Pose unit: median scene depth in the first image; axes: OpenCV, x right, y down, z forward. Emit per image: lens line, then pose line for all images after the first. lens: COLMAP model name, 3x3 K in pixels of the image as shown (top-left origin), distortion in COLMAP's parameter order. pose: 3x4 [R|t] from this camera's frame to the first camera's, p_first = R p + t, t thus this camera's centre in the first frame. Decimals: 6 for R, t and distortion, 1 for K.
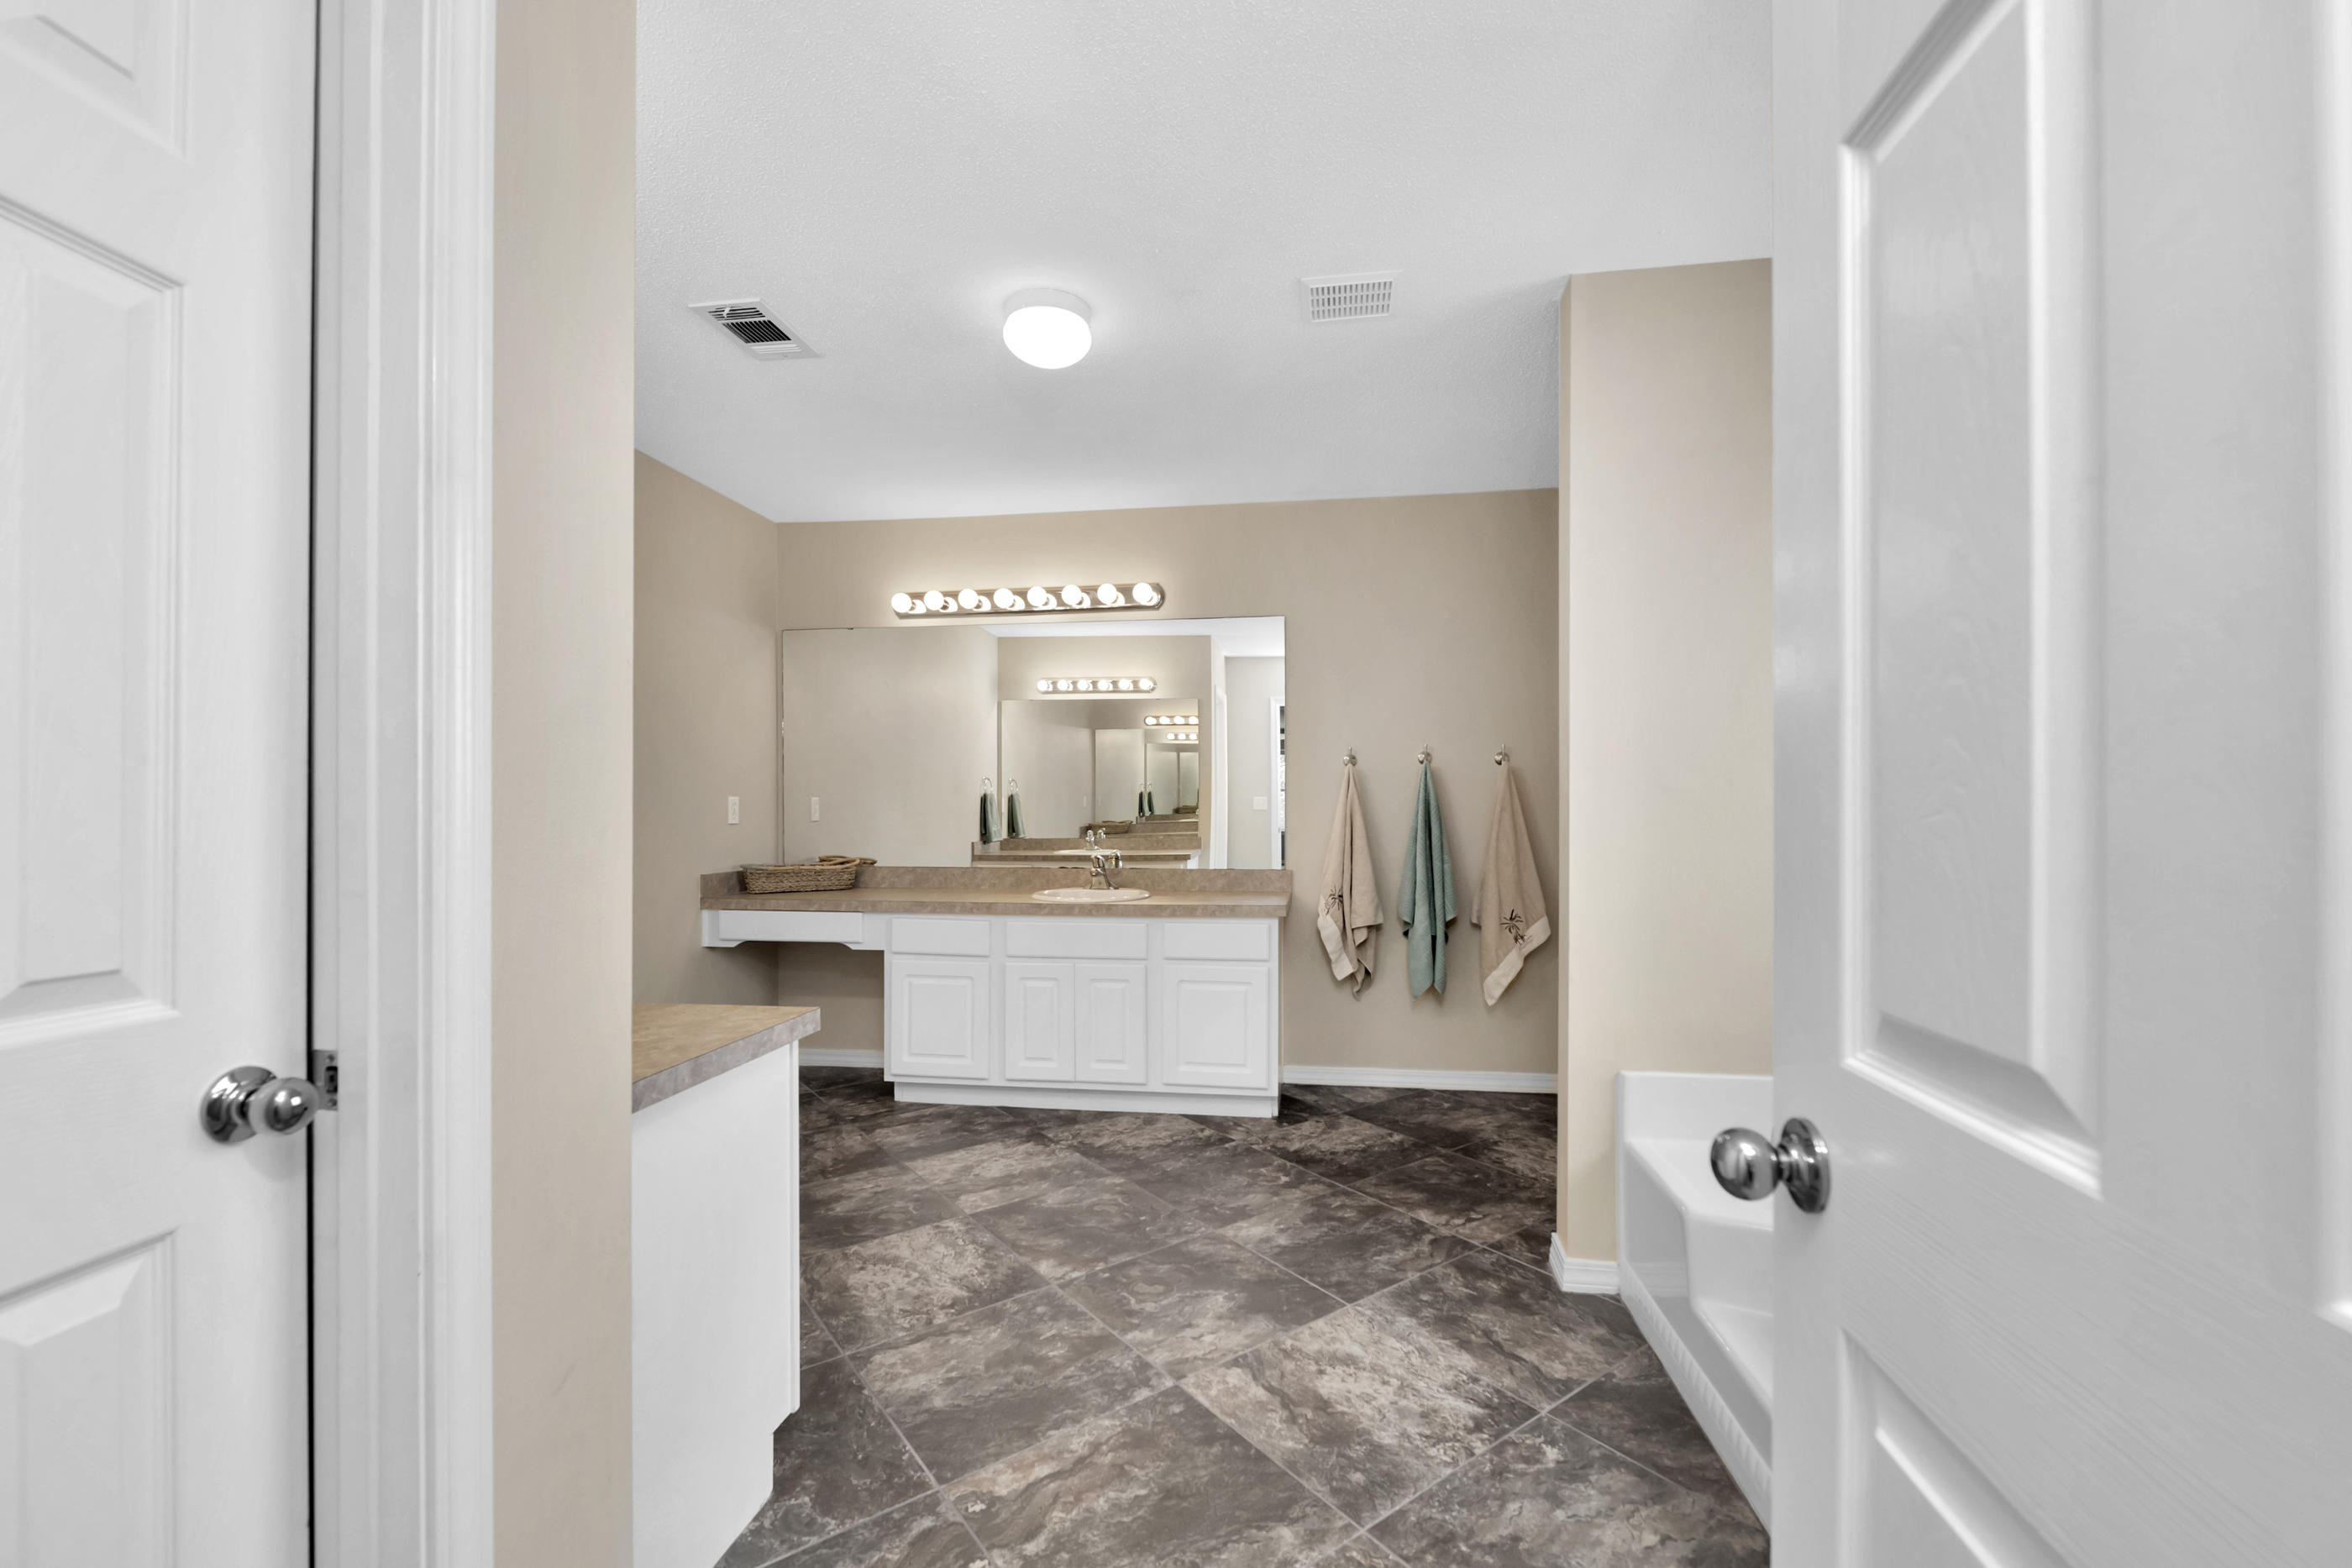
lens RADIAL K [[973.5, 0, 1181.4], [0, 973.5, 805.0], [0, 0, 1]] dist [0.001123, -0.000078]
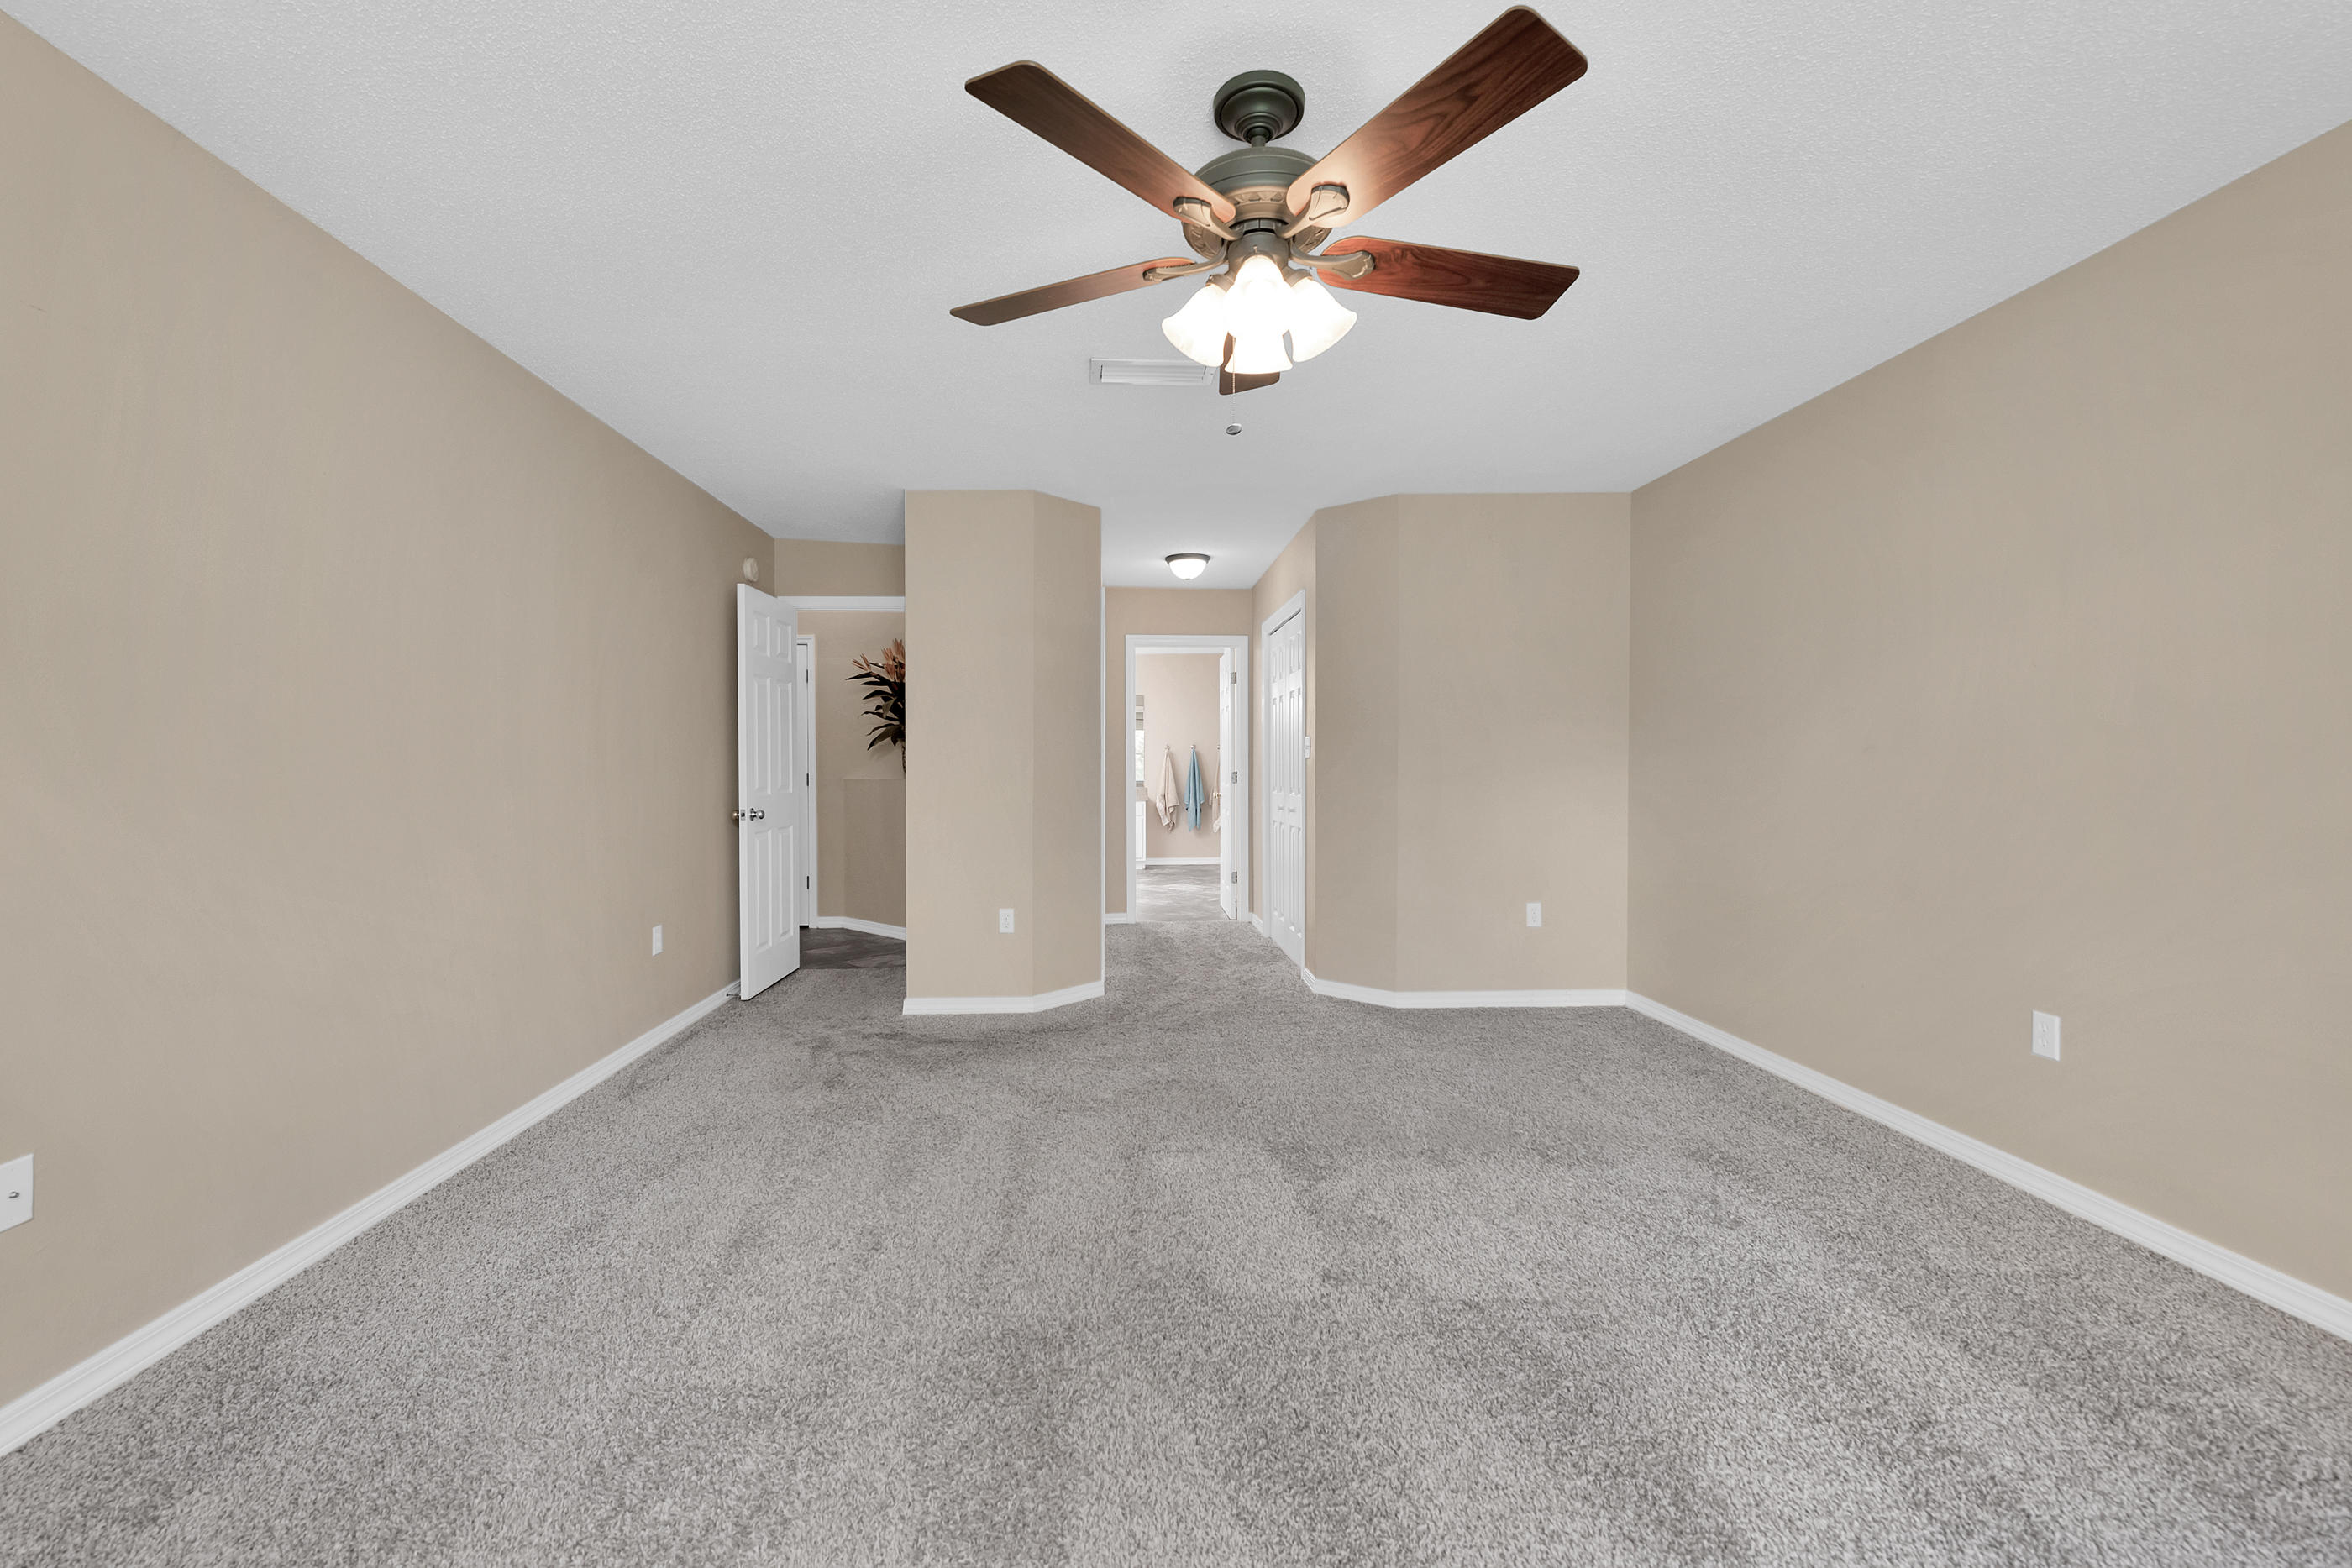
lens RADIAL K [[943.7, 0, 1196.8], [0, 943.7, 790.5], [0, 0, 1]] dist [0.001376, -0.003207]
pose [[0.973369, -0.007937, 0.229107, -0.443189], [0.002280, 0.999686, 0.024947, 0.012664], [-0.229233, -0.023761, 0.973082, -2.003788]]
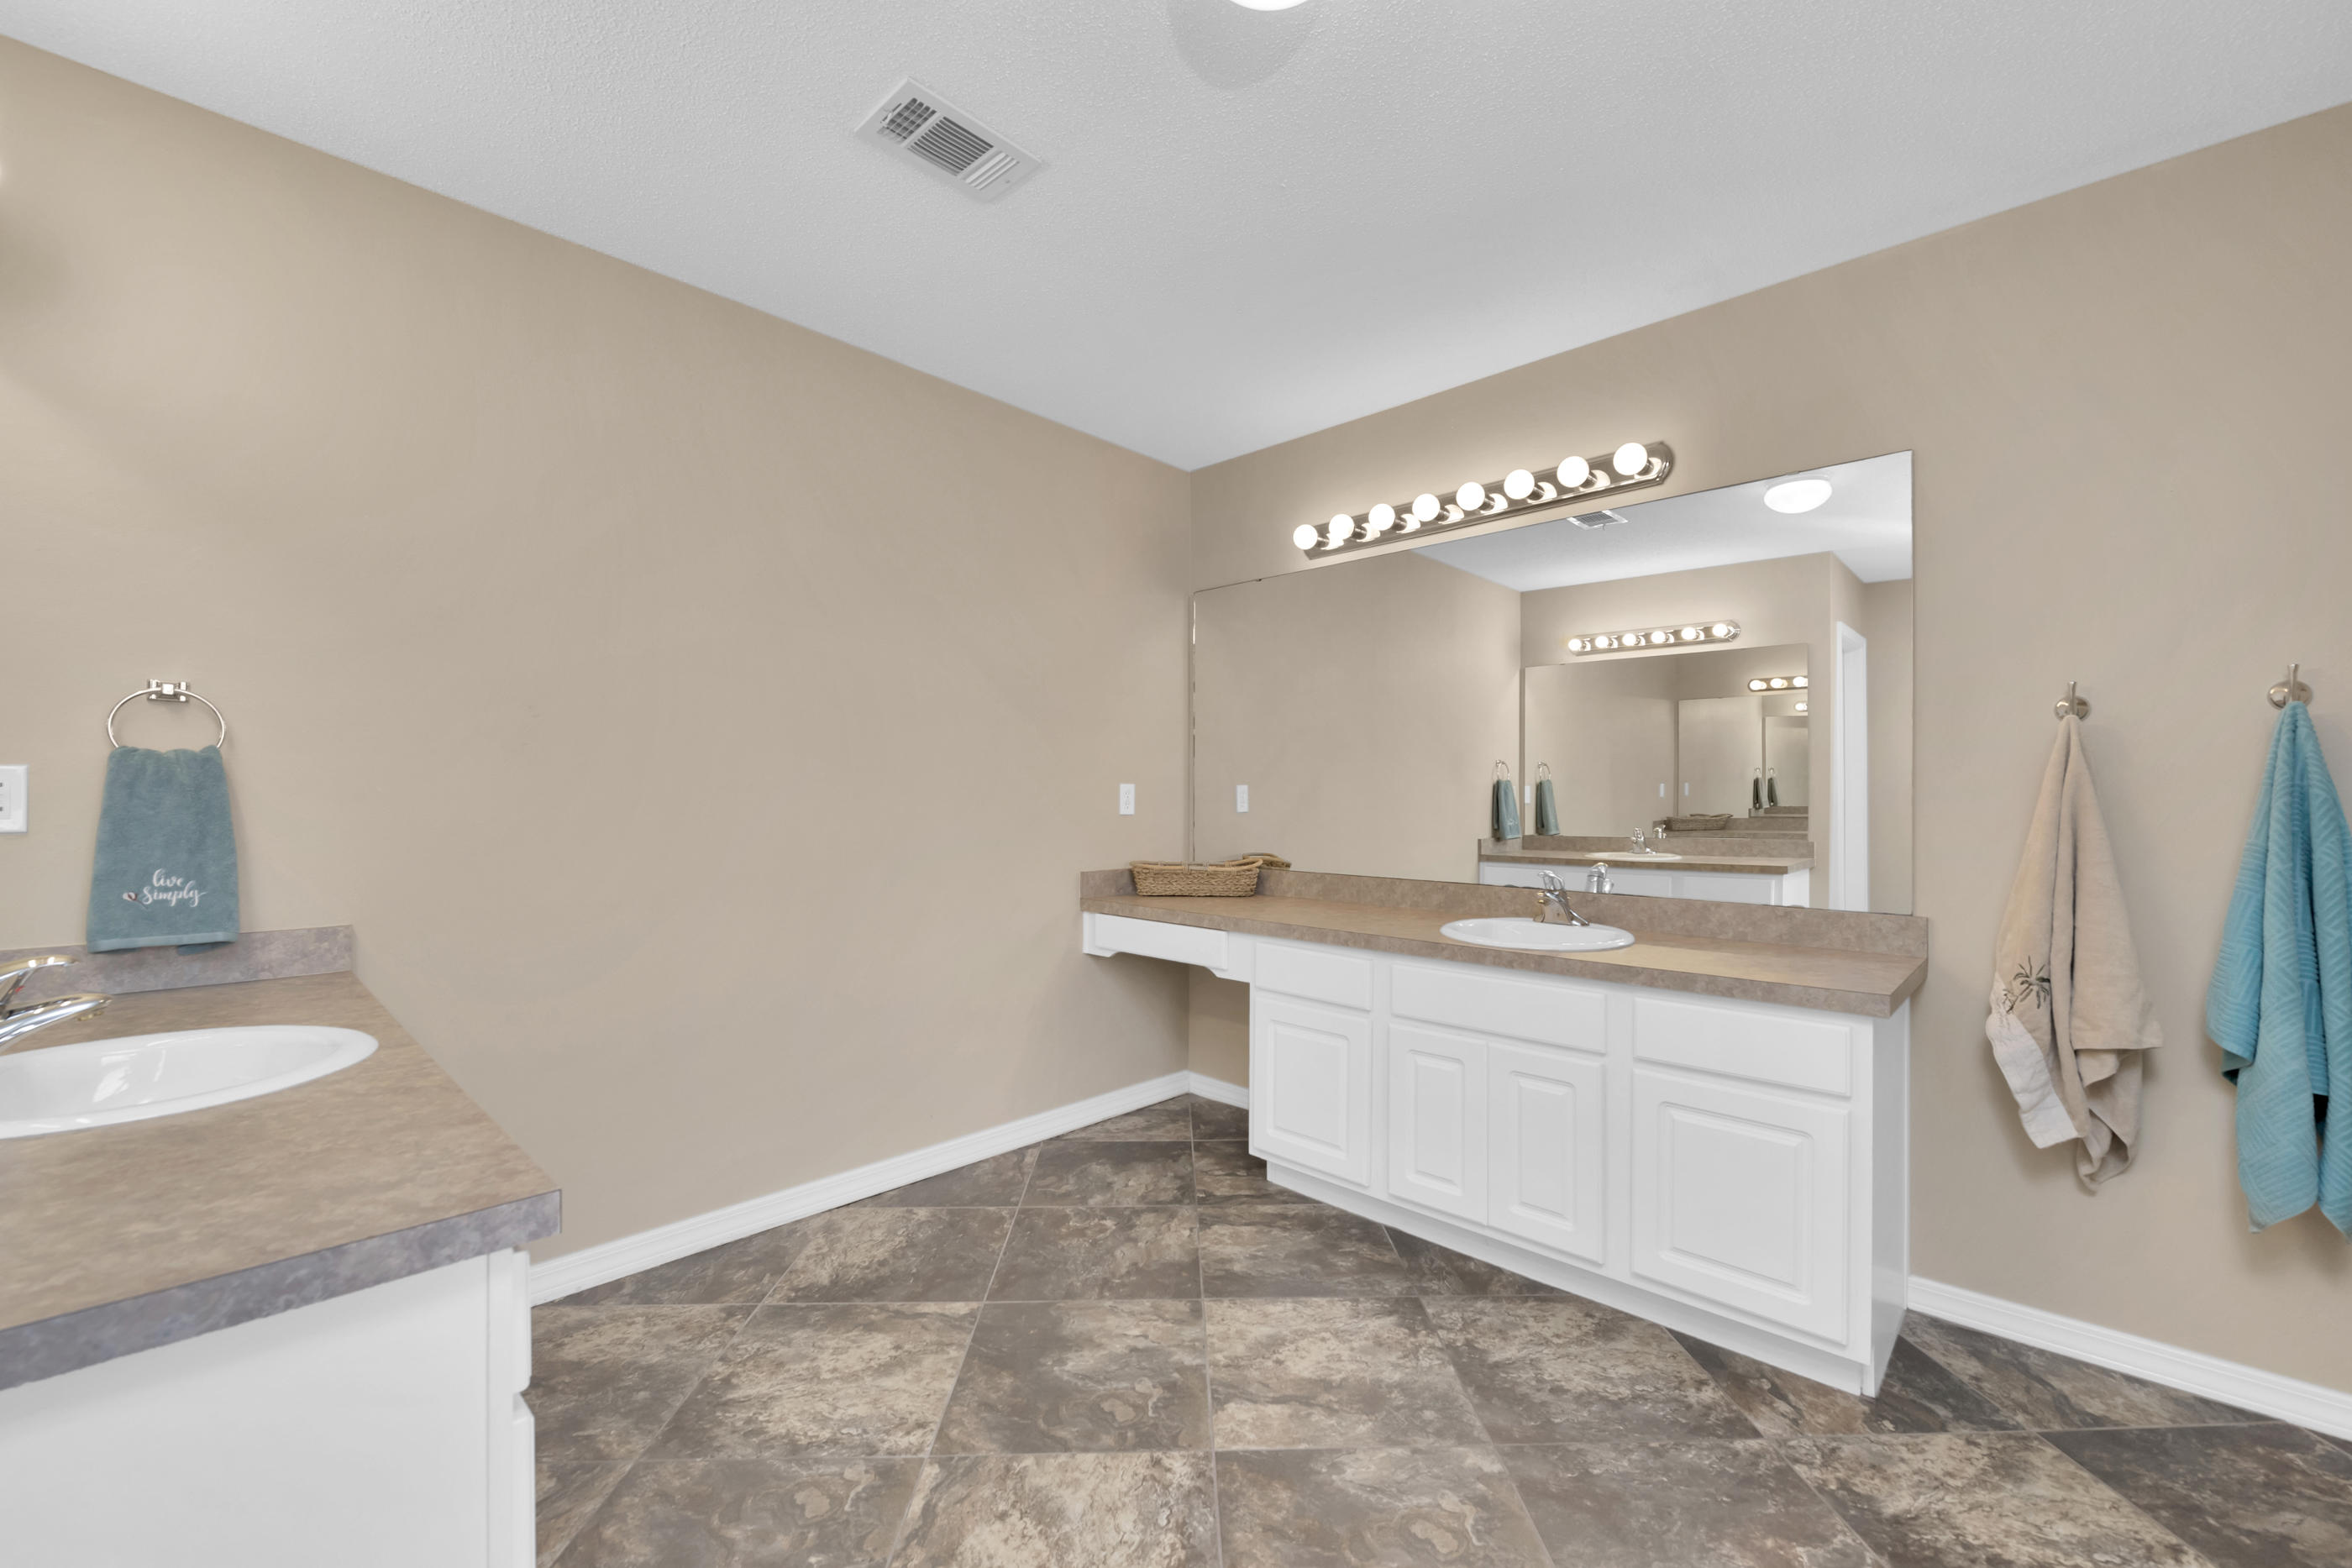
lens RADIAL K [[943.7, 0, 1196.8], [0, 943.7, 790.5], [0, 0, 1]] dist [0.001376, -0.003207]
pose [[0.820584, 0.002932, -0.571519, 0.099430], [-0.004873, 0.999986, -0.001866, -0.001266], [0.571505, 0.004316, 0.820587, 0.425907]]
